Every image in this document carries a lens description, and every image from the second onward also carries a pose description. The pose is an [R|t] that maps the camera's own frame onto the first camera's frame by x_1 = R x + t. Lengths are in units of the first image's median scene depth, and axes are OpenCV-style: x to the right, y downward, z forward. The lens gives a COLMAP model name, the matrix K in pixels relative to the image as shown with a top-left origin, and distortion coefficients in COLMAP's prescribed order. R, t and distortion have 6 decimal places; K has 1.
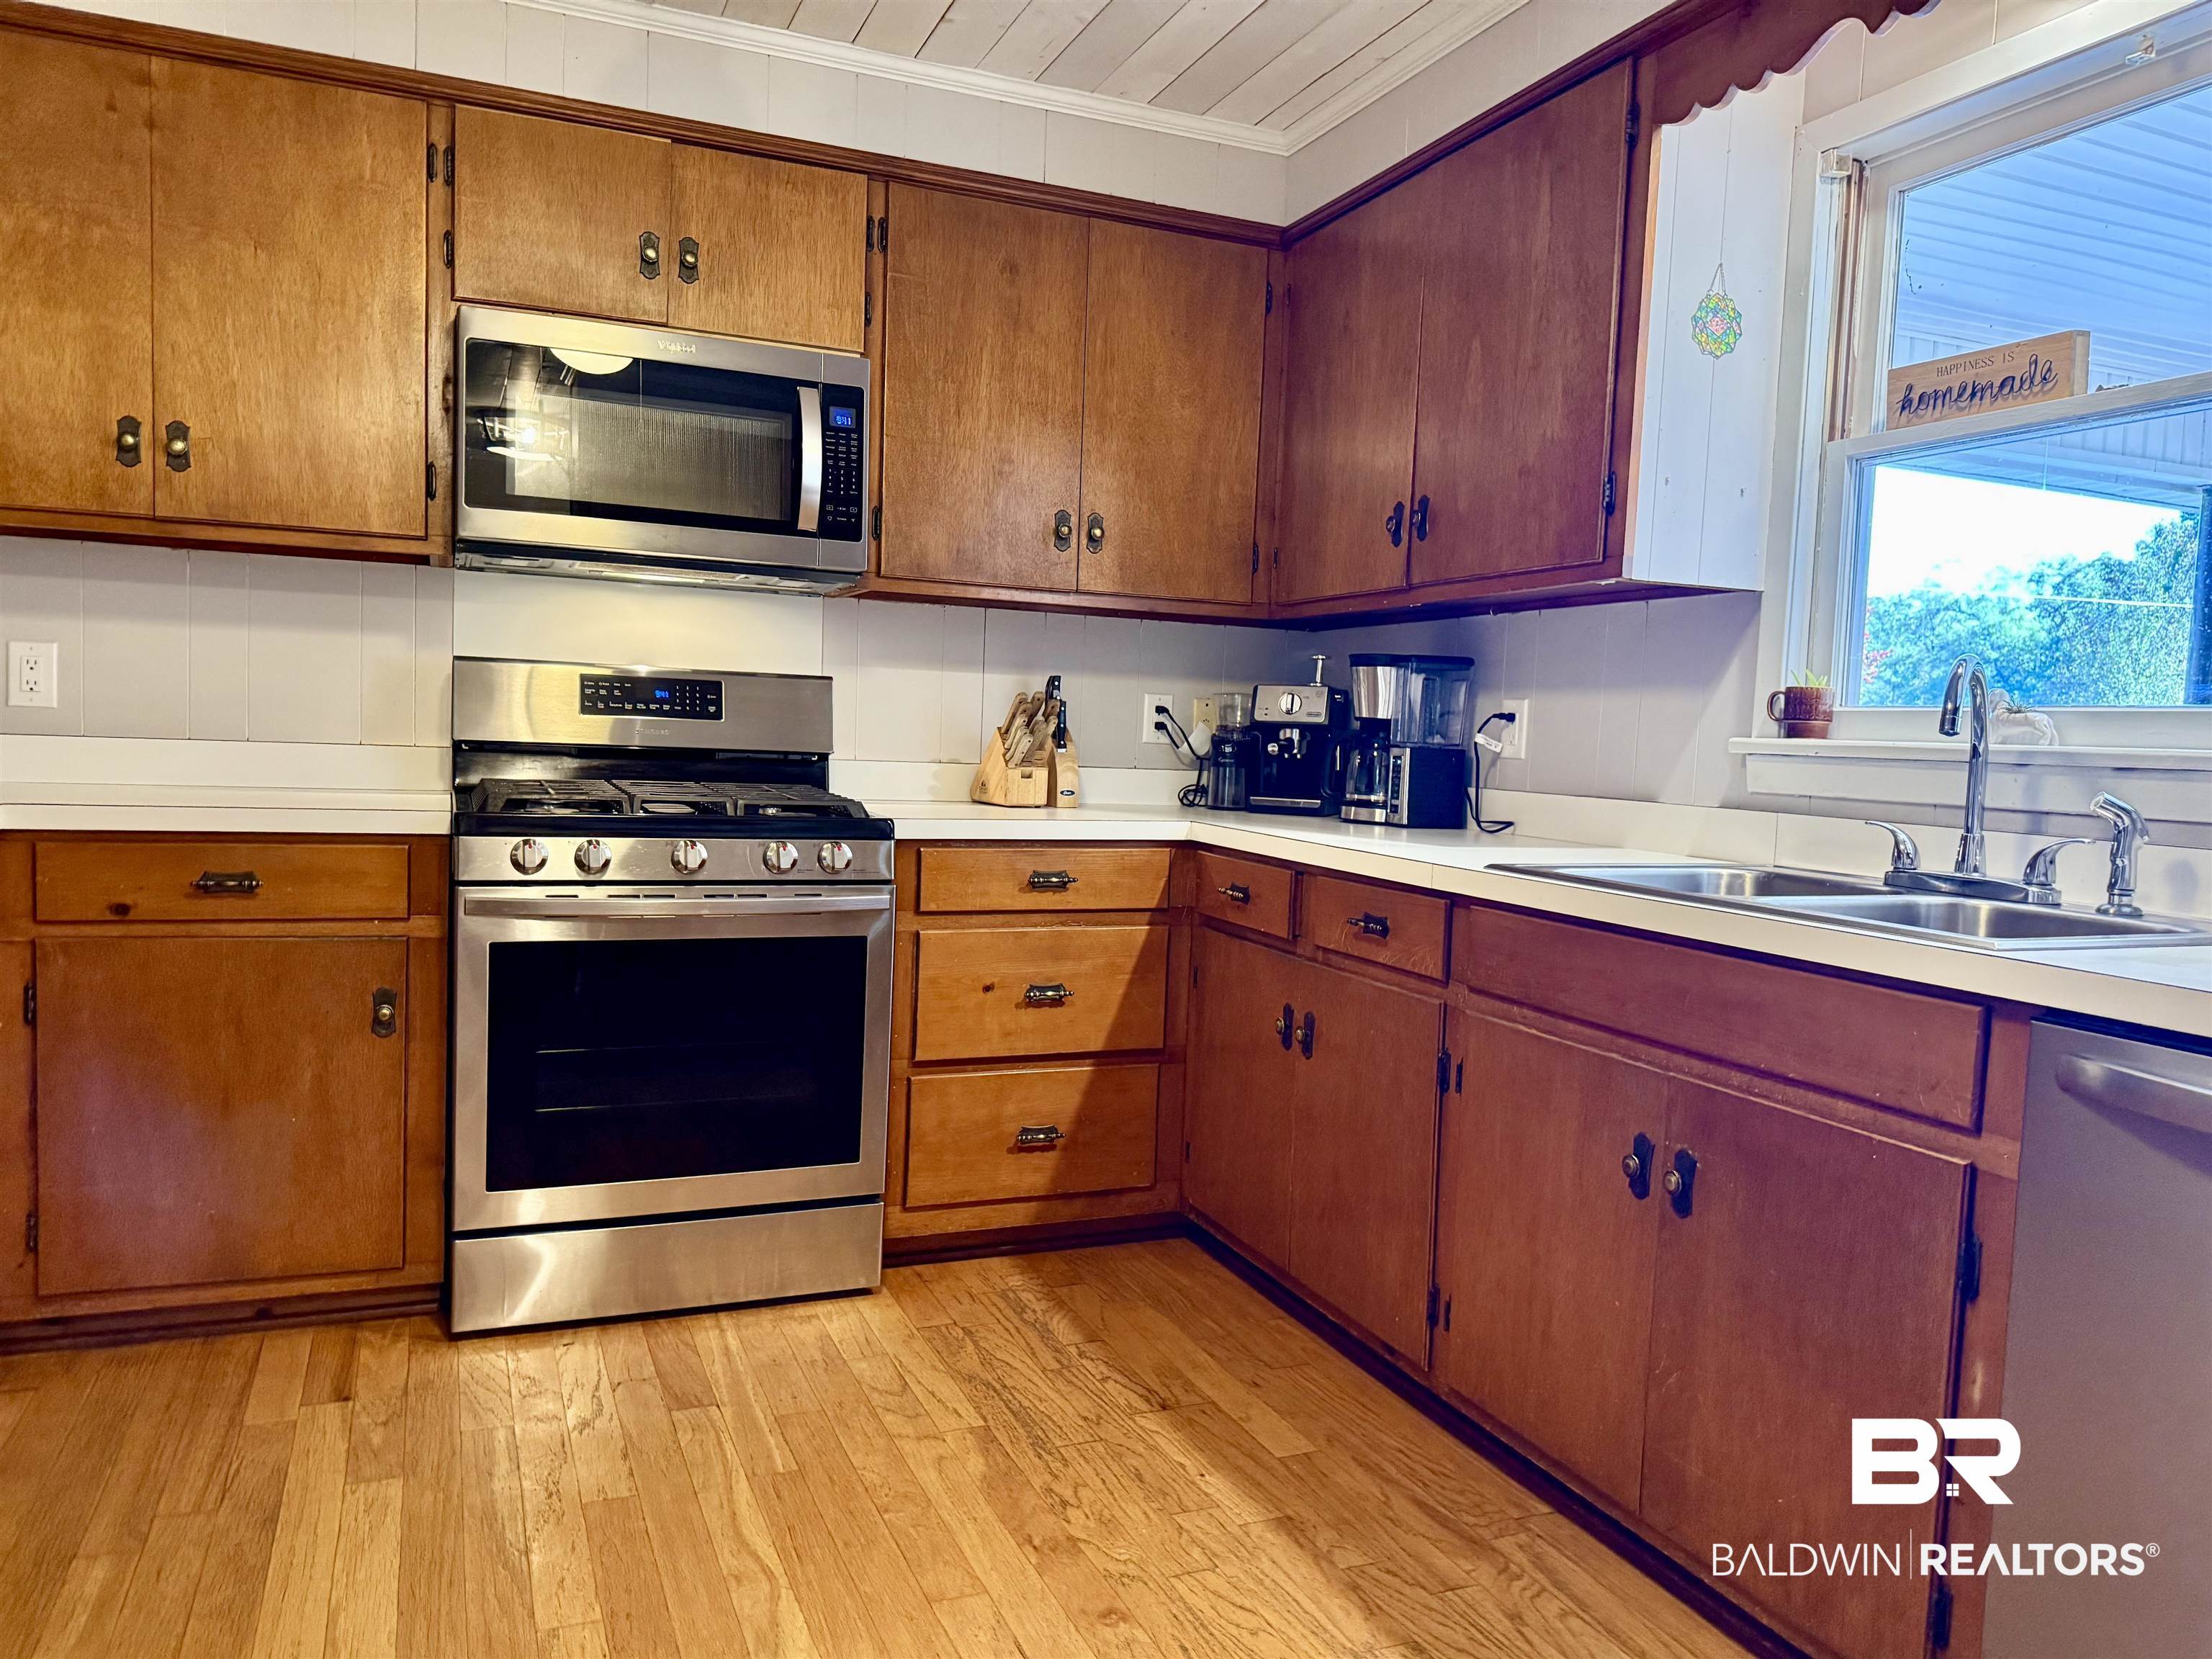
lens RADIAL K [[1556.6, 0, 1086.9], [0, 1556.6, 841.3], [0, 0, 1]] dist [0.061153, -0.084438]
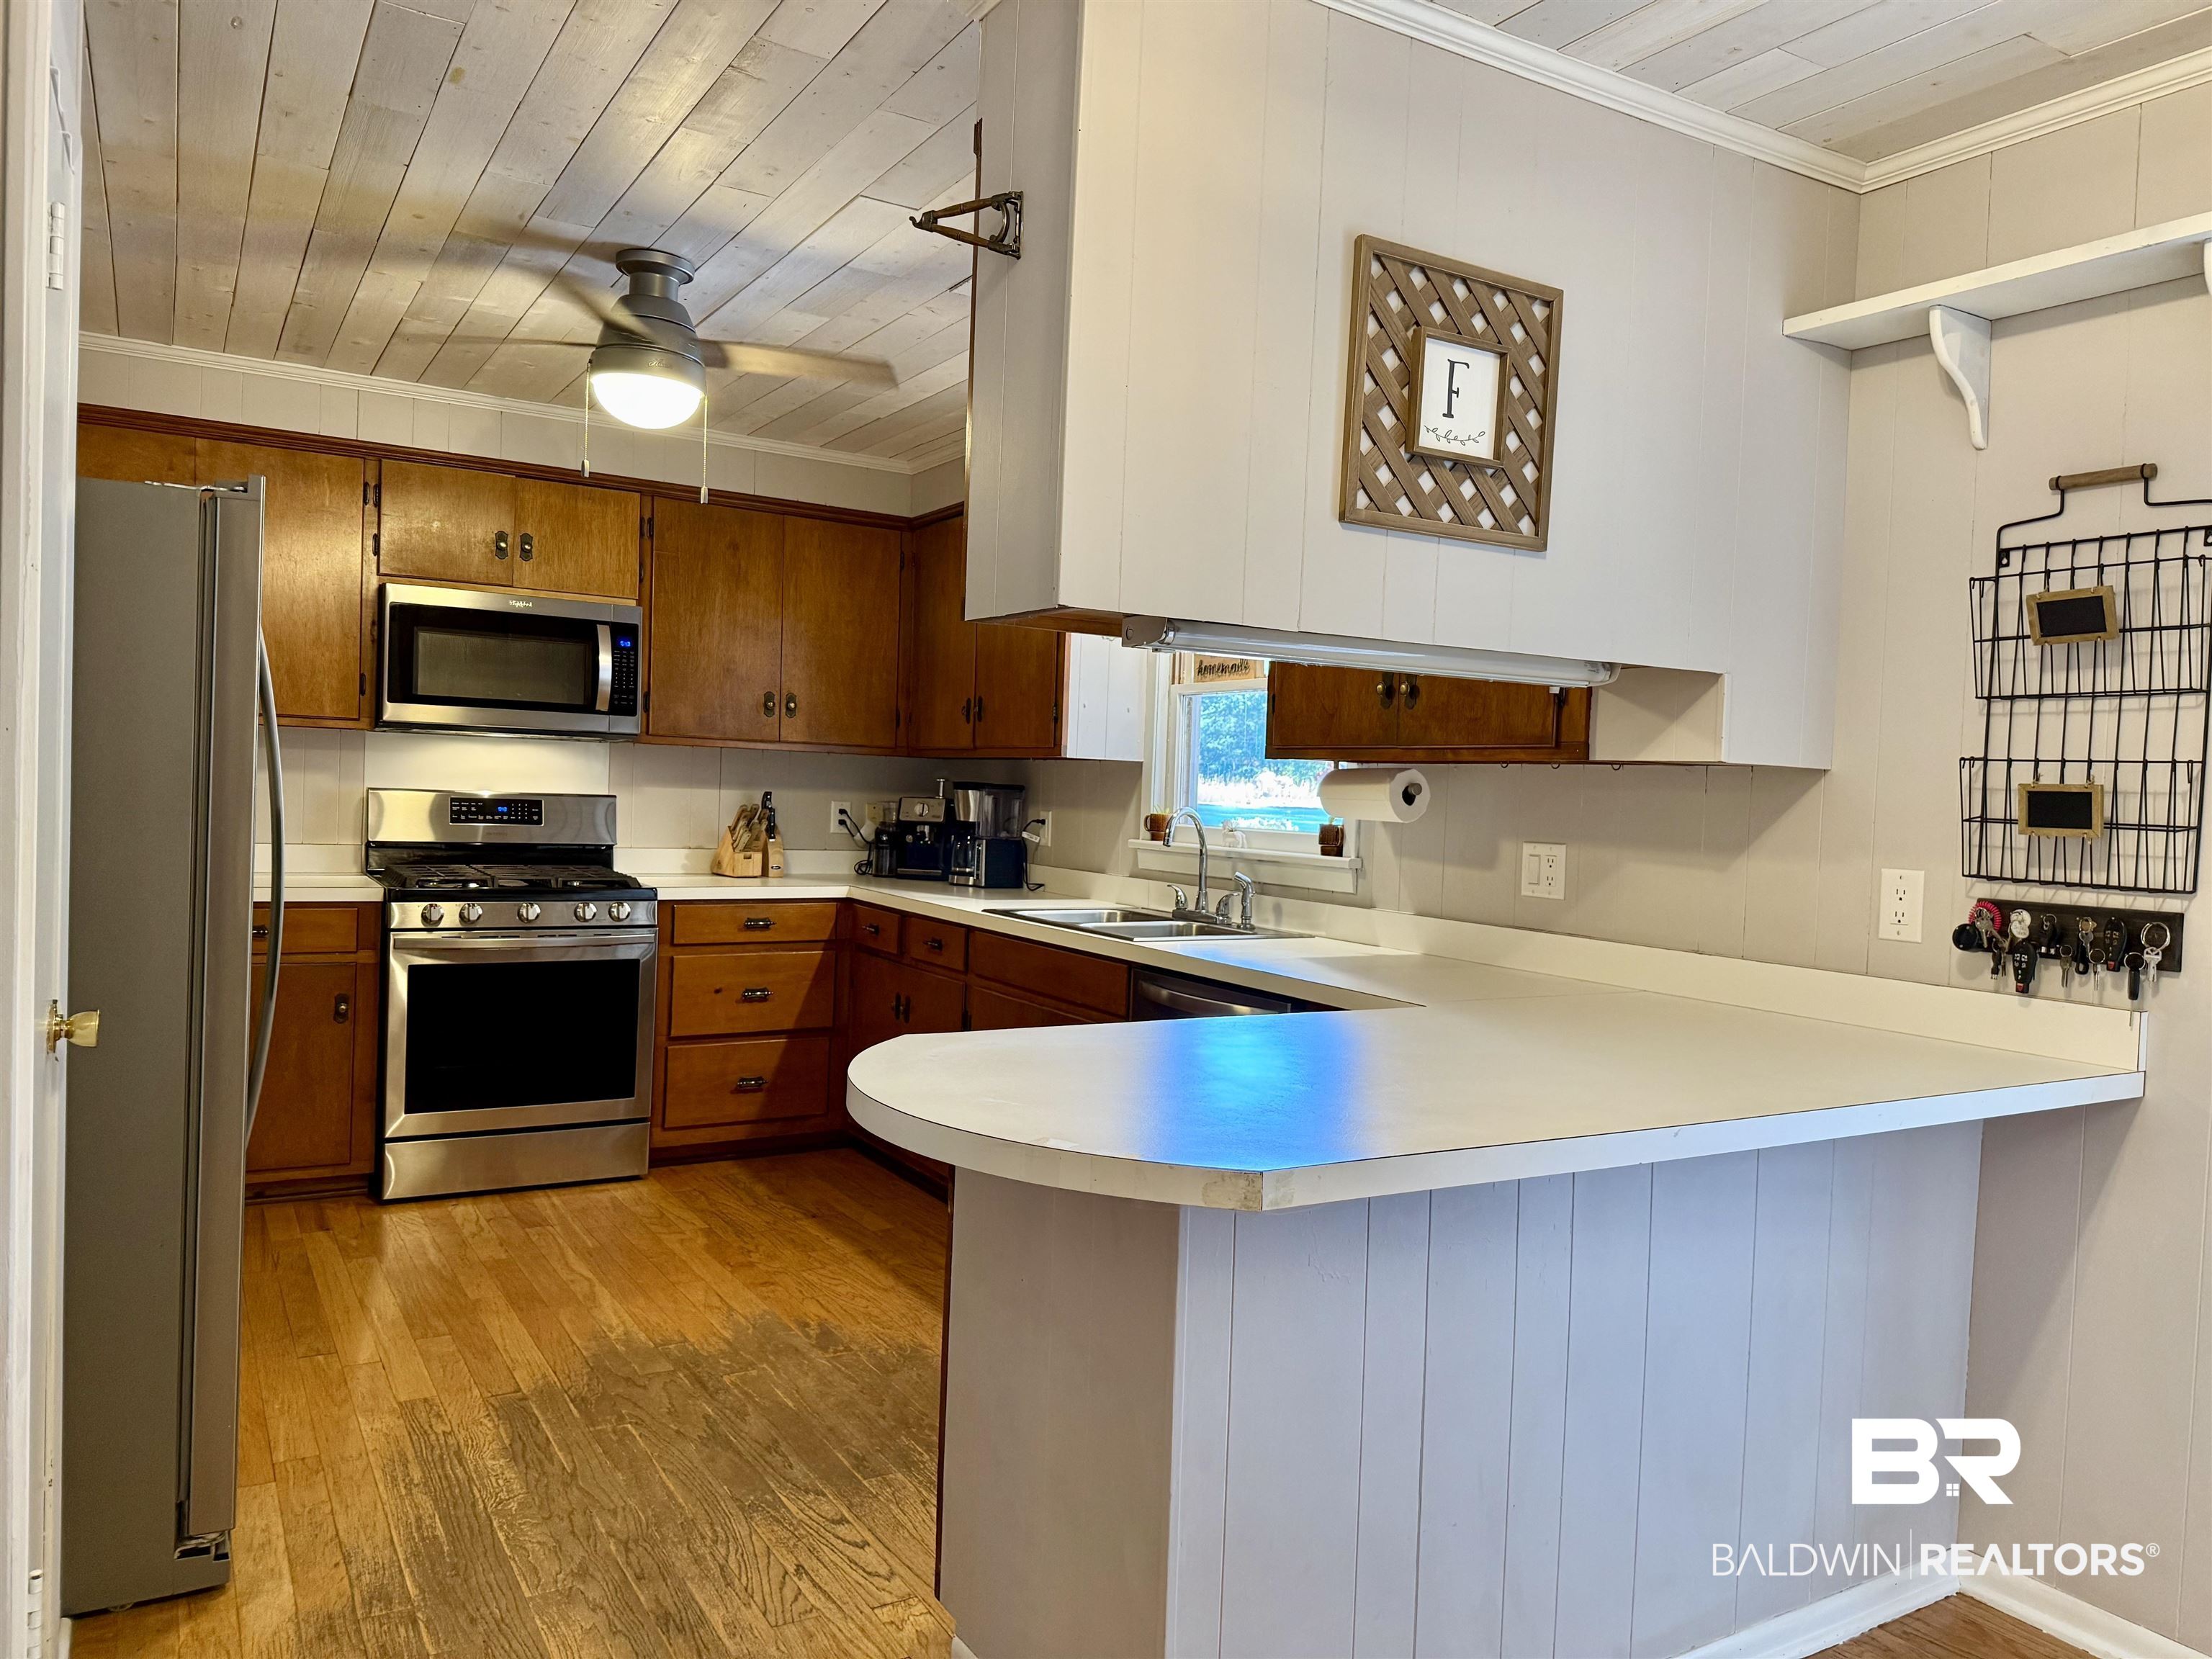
lens RADIAL K [[1550.8, 0, 1140.1], [0, 1550.8, 827.7], [0, 0, 1]] dist [0.076599, -0.144930]
pose [[0.985193, -0.005201, 0.171372, 0.098276], [0.012242, 0.999123, -0.040054, -0.005717], [-0.171013, 0.041558, 0.984392, -0.726204]]
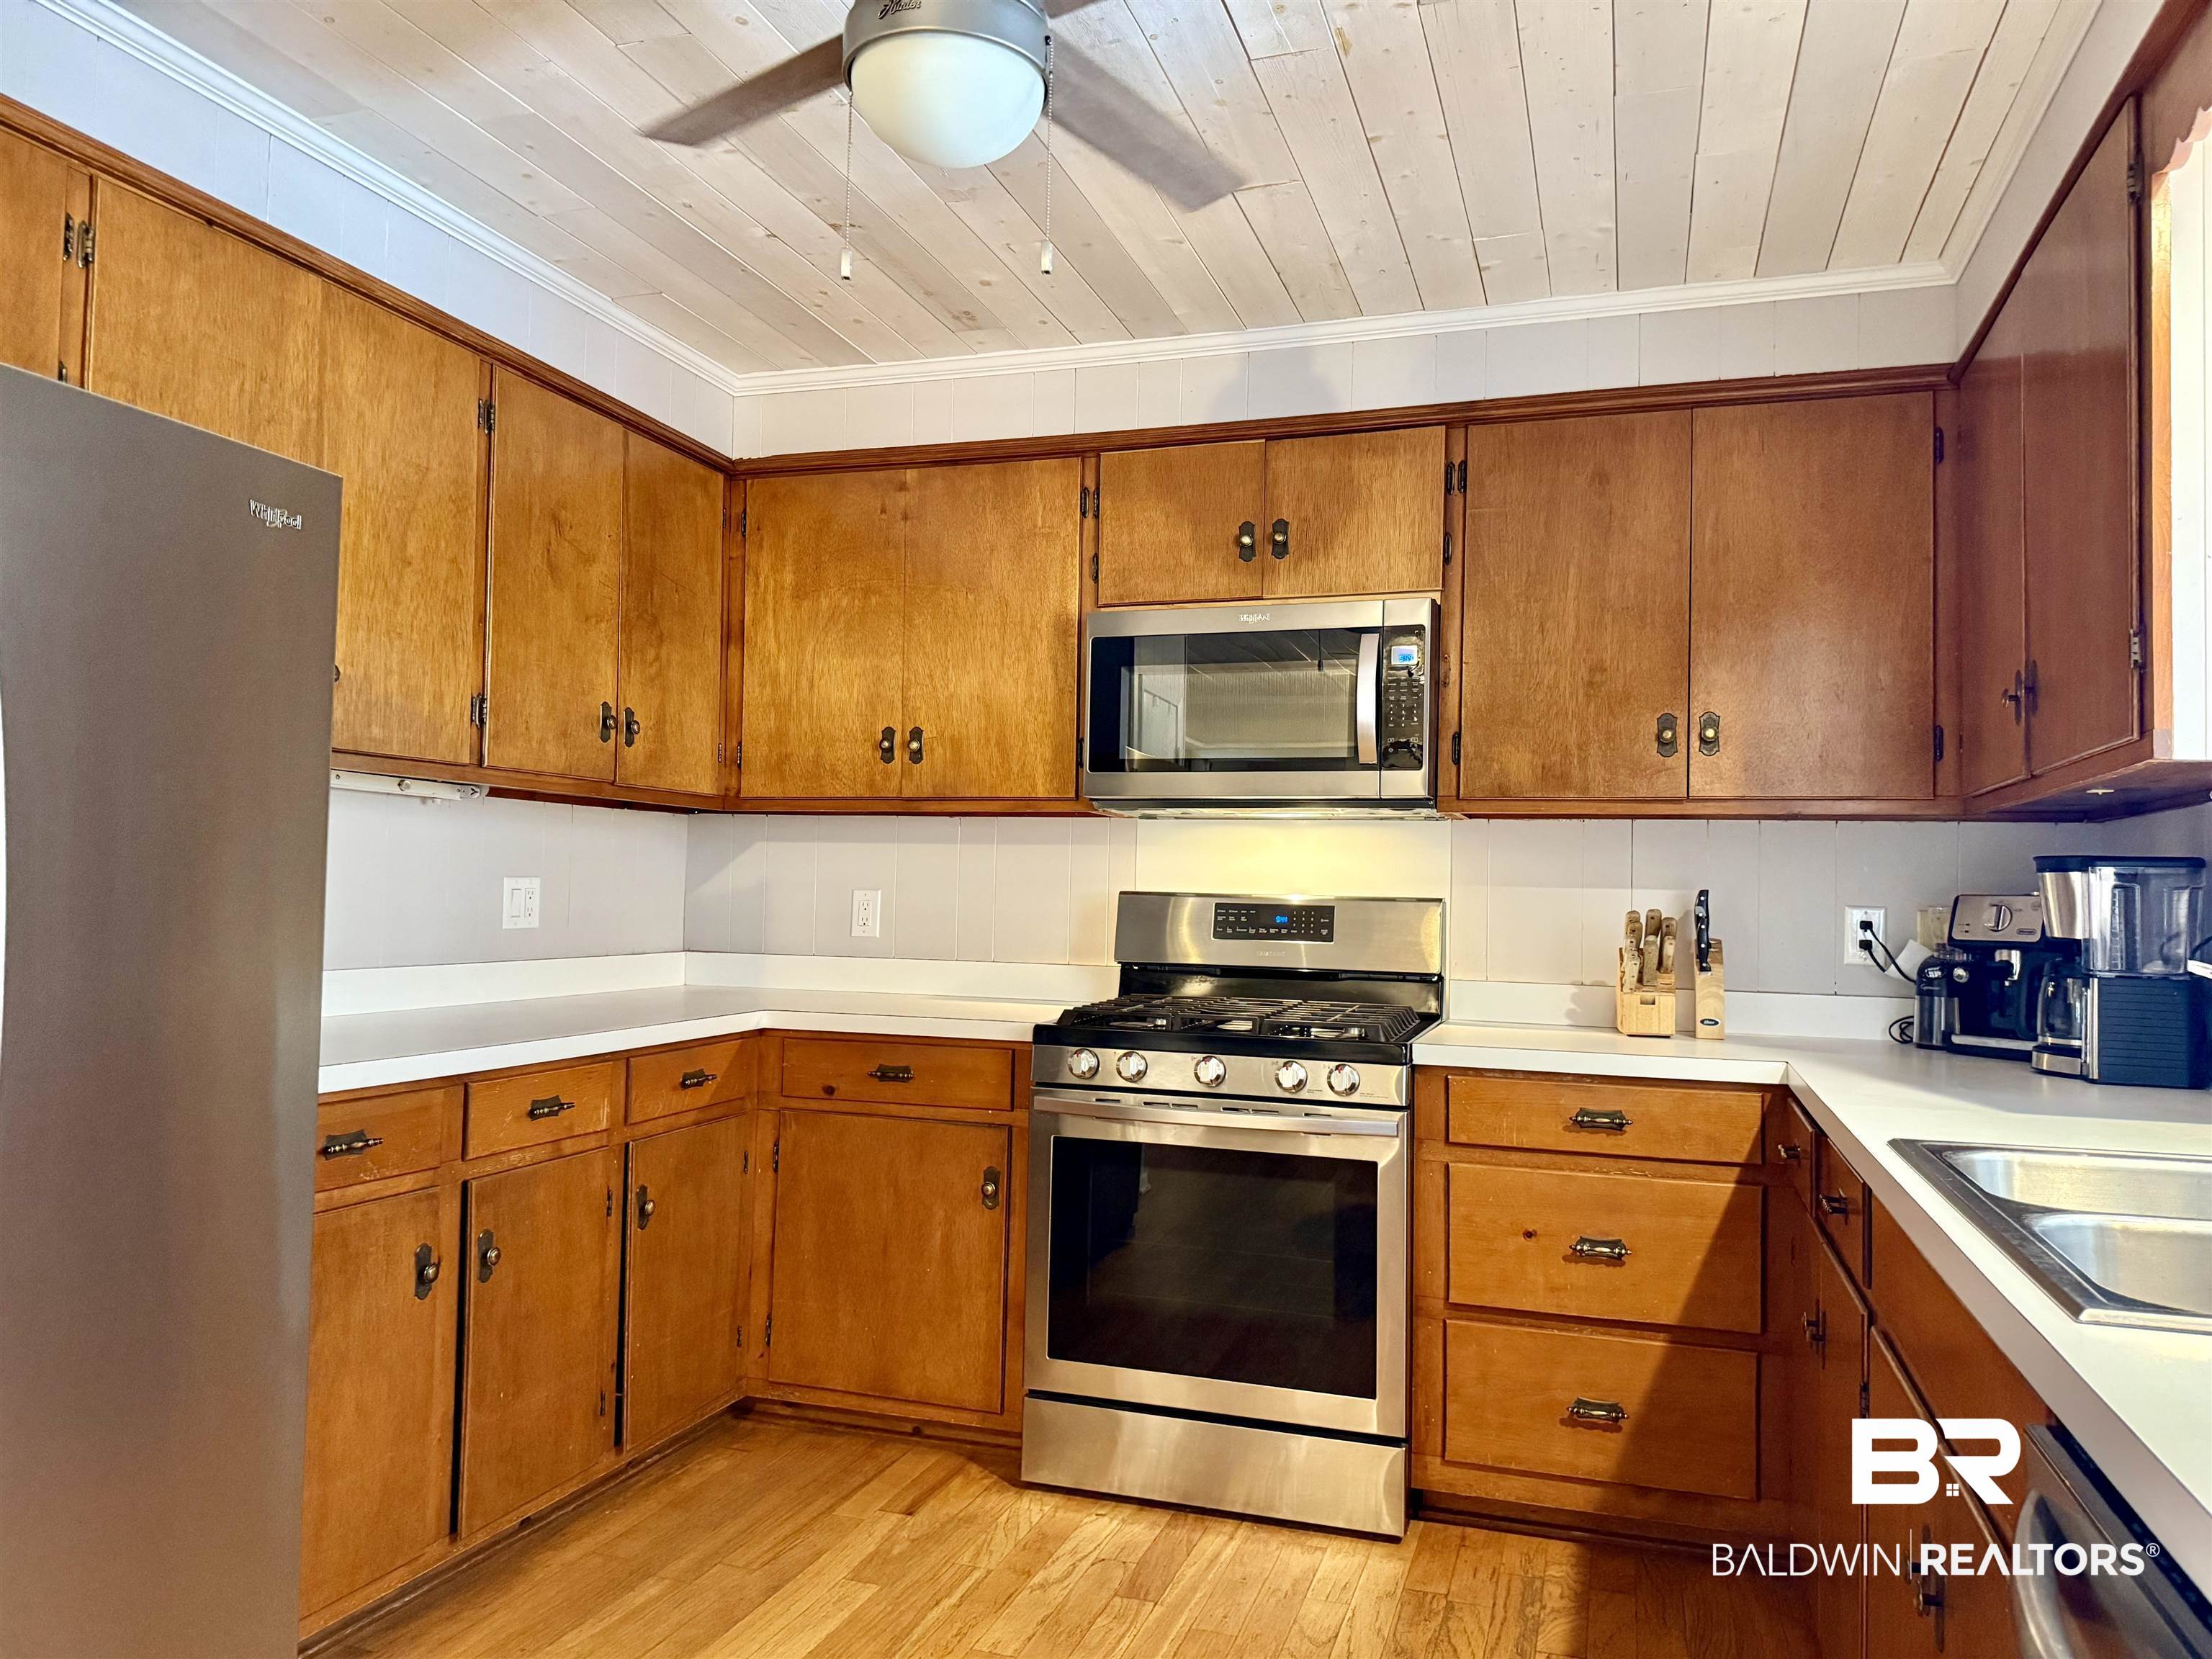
lens RADIAL K [[1538.9, 0, 1114.5], [0, 1538.9, 835.9], [0, 0, 1]] dist [0.149214, -0.276354]
pose [[0.759420, -0.047669, -0.648852, 0.383124], [-0.038560, 0.992261, -0.118030, -0.022266], [0.649457, 0.114654, 0.751705, 0.114224]]
